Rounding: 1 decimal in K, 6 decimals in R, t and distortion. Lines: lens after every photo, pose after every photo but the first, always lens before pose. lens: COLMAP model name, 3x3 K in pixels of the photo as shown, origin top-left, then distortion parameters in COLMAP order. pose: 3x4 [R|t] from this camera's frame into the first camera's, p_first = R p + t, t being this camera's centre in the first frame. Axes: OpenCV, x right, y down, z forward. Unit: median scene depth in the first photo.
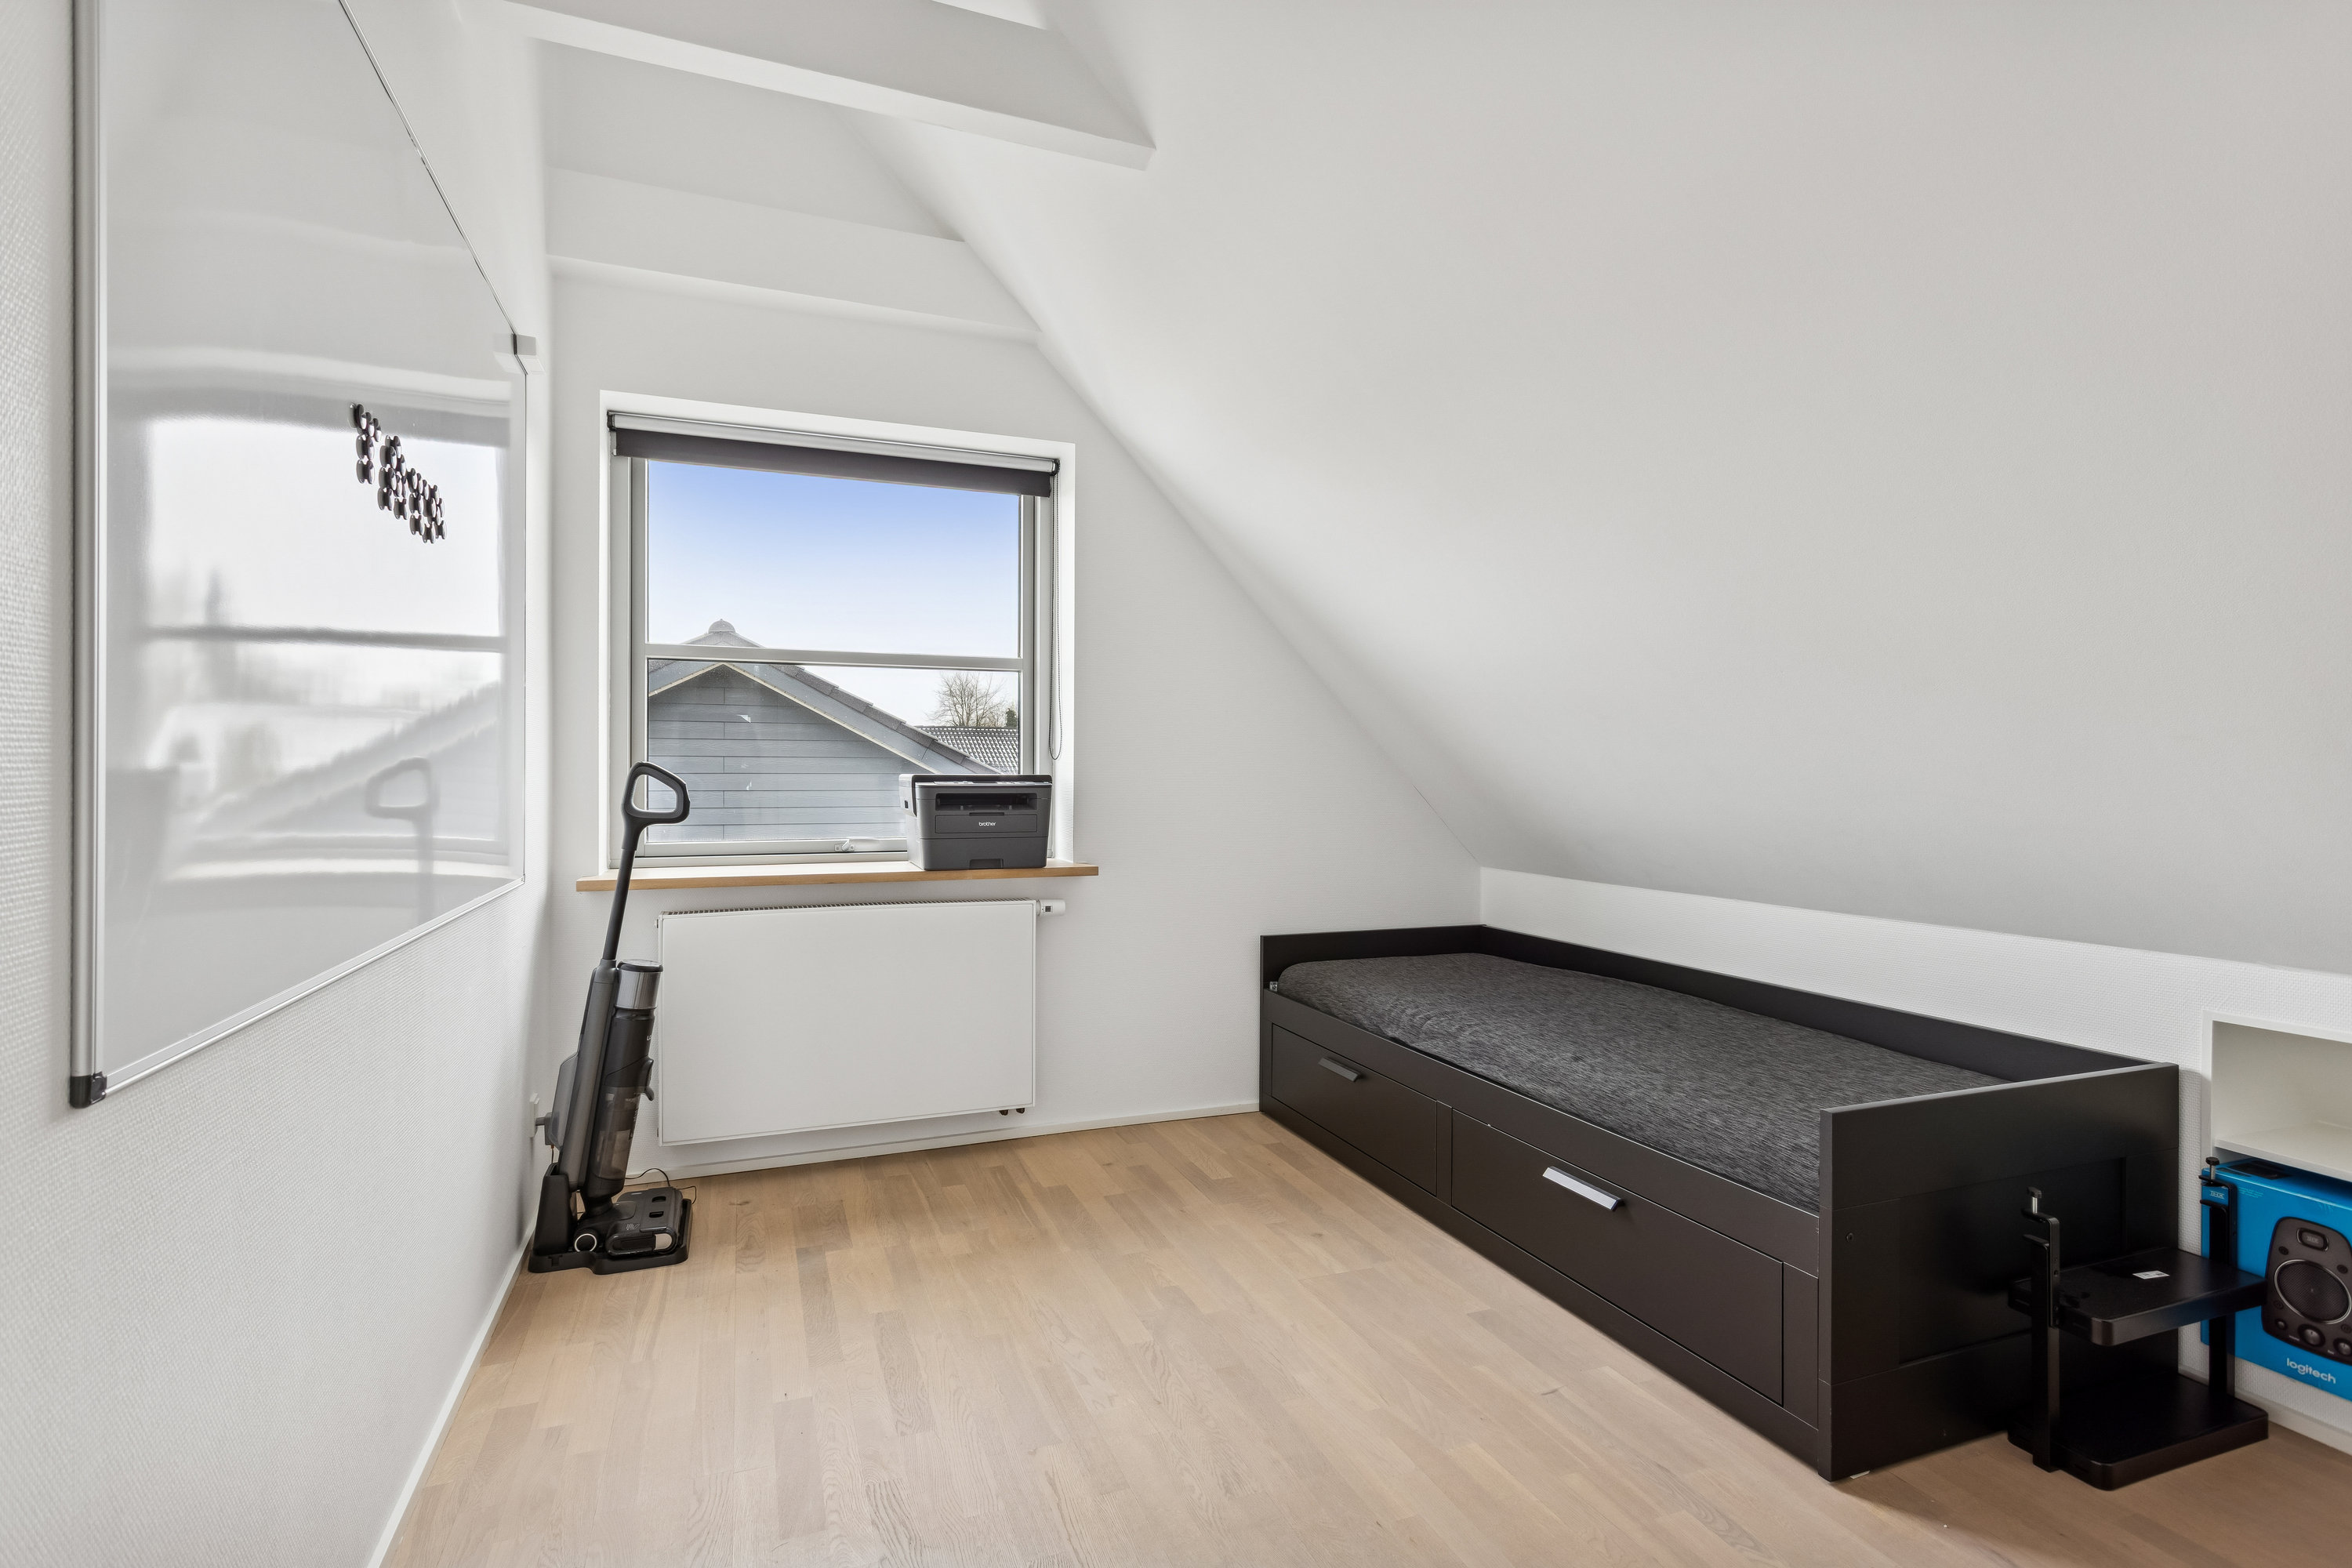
lens RADIAL K [[1125.2, 0, 1167.3], [0, 1125.2, 770.6], [0, 0, 1]] dist [0.014657, -0.000044]
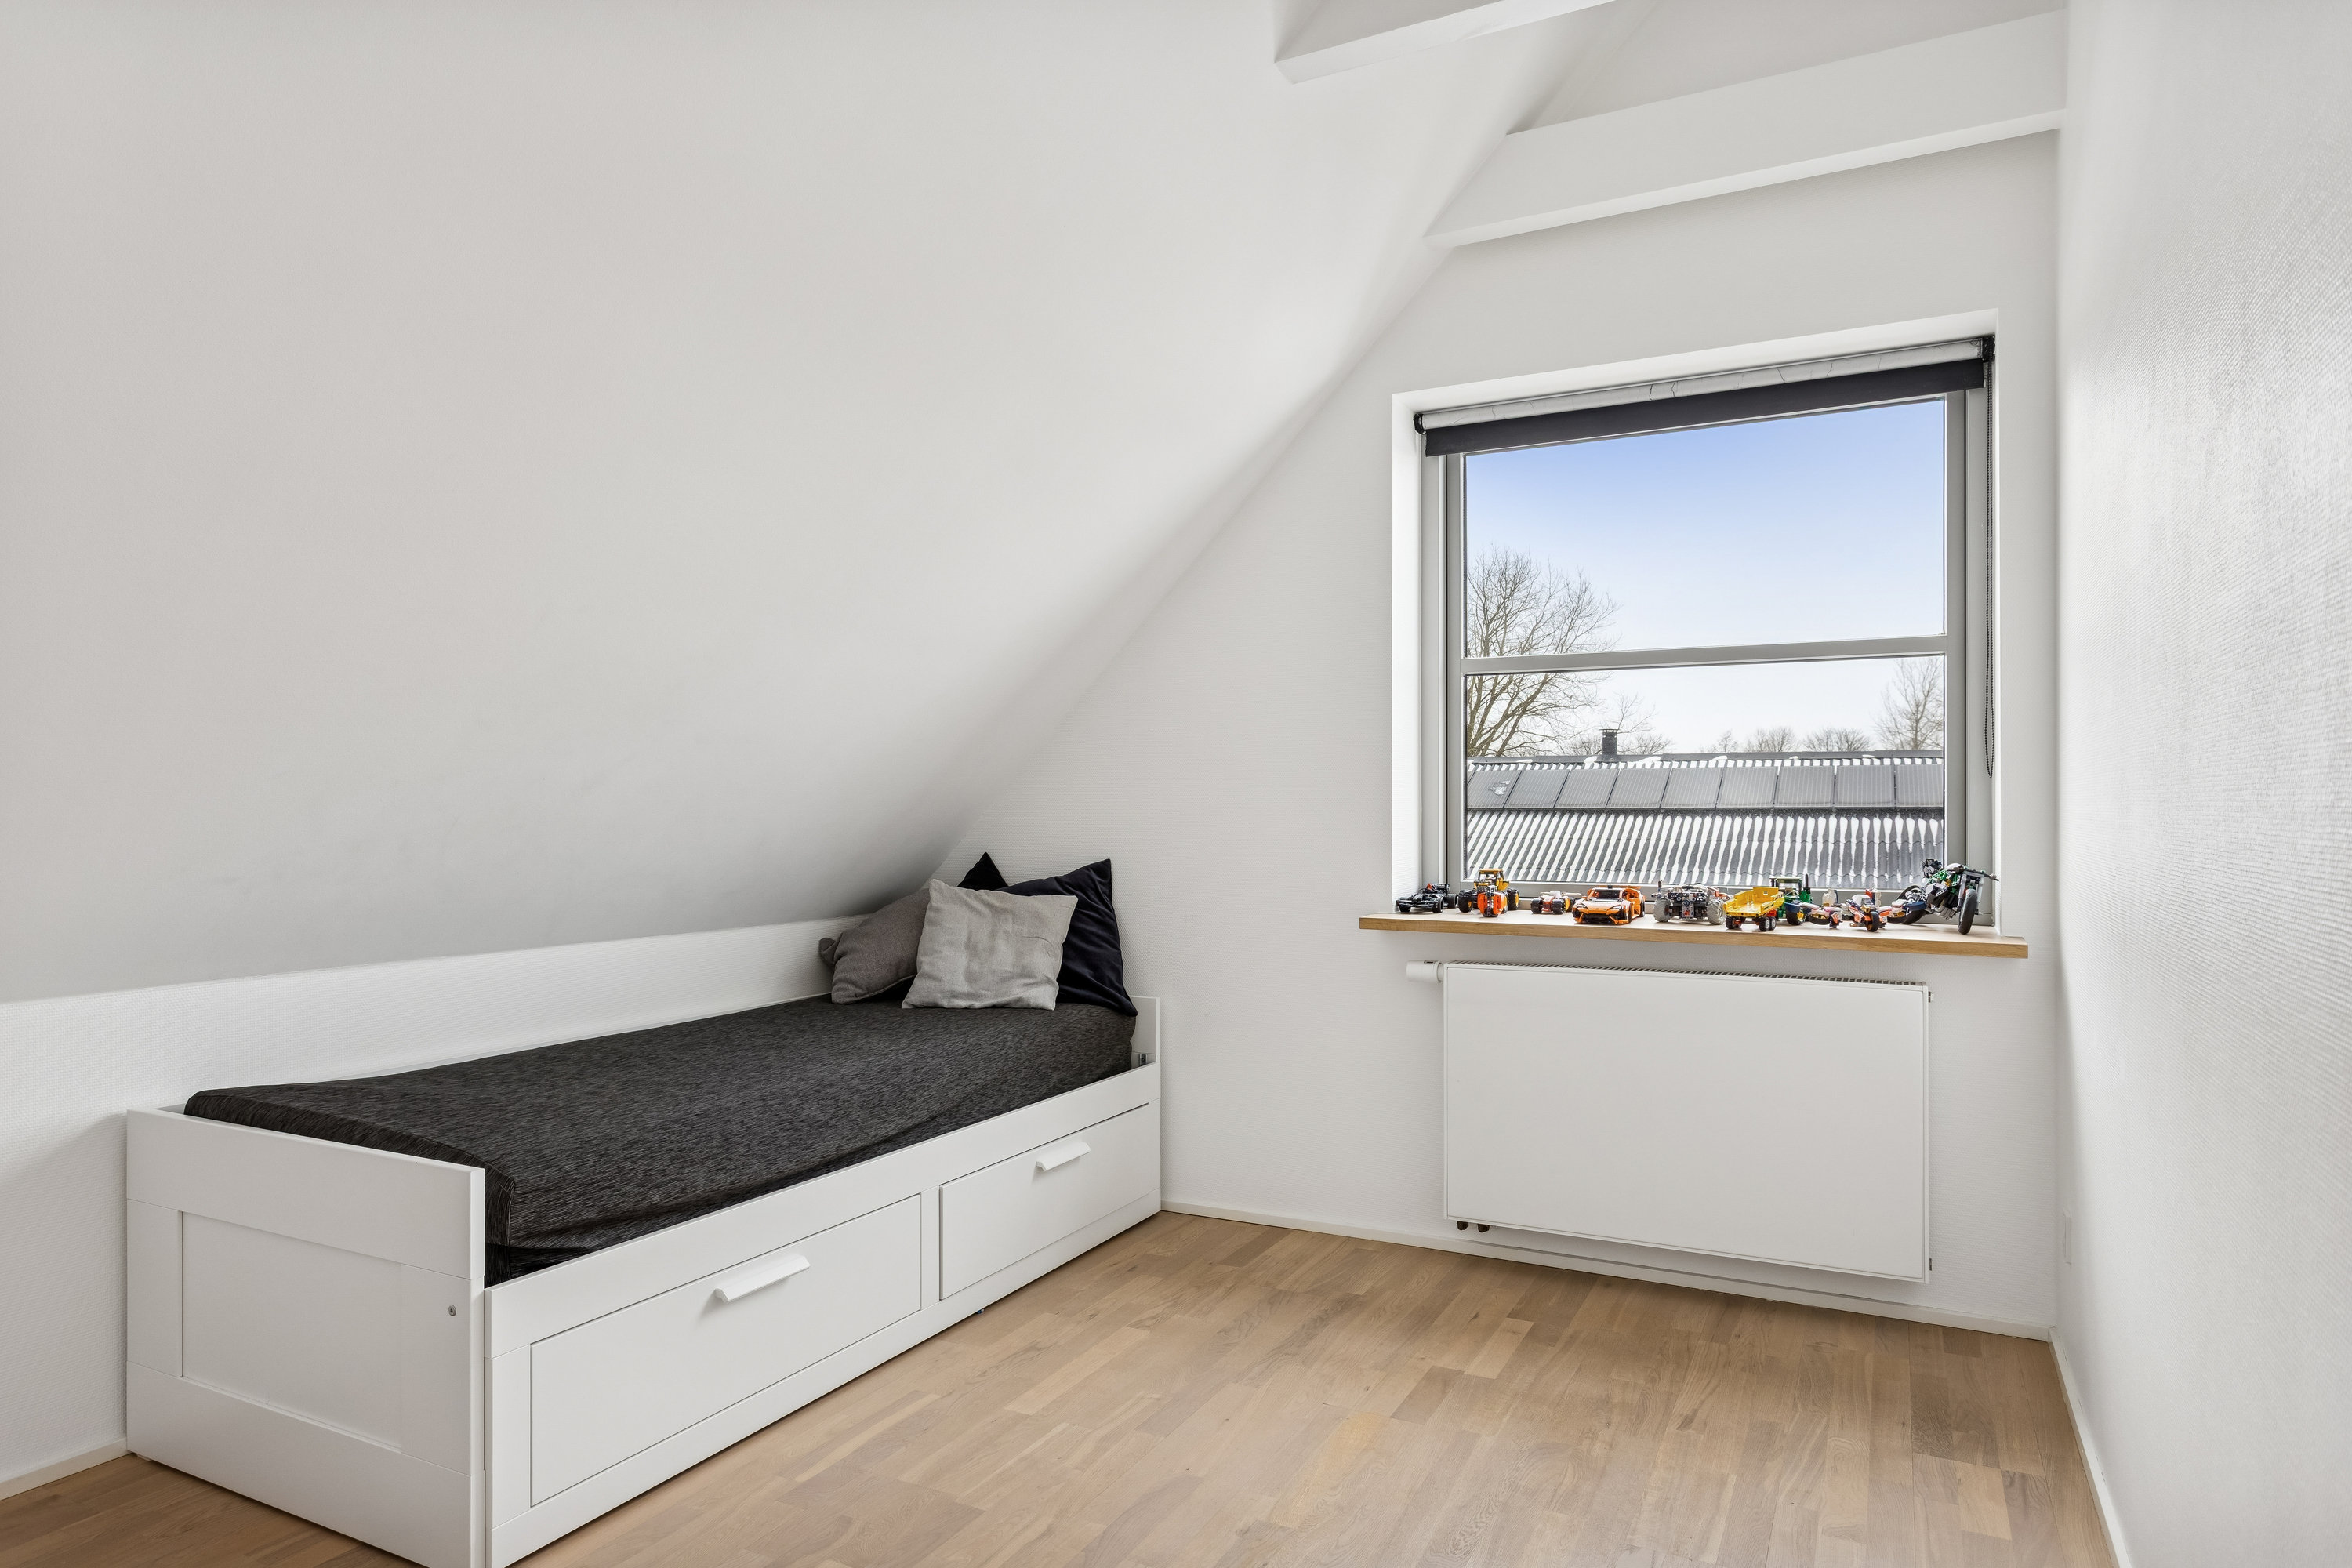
lens RADIAL K [[1414.8, 0, 1164.7], [0, 1414.8, 800.9], [0, 0, 1]] dist [0.000440, 0.000587]
pose [[0.658439, -0.003857, -0.752624, 0.219679], [0.005272, 0.999986, -0.000513, -0.000524], [0.752616, -0.003630, 0.658450, 0.077266]]
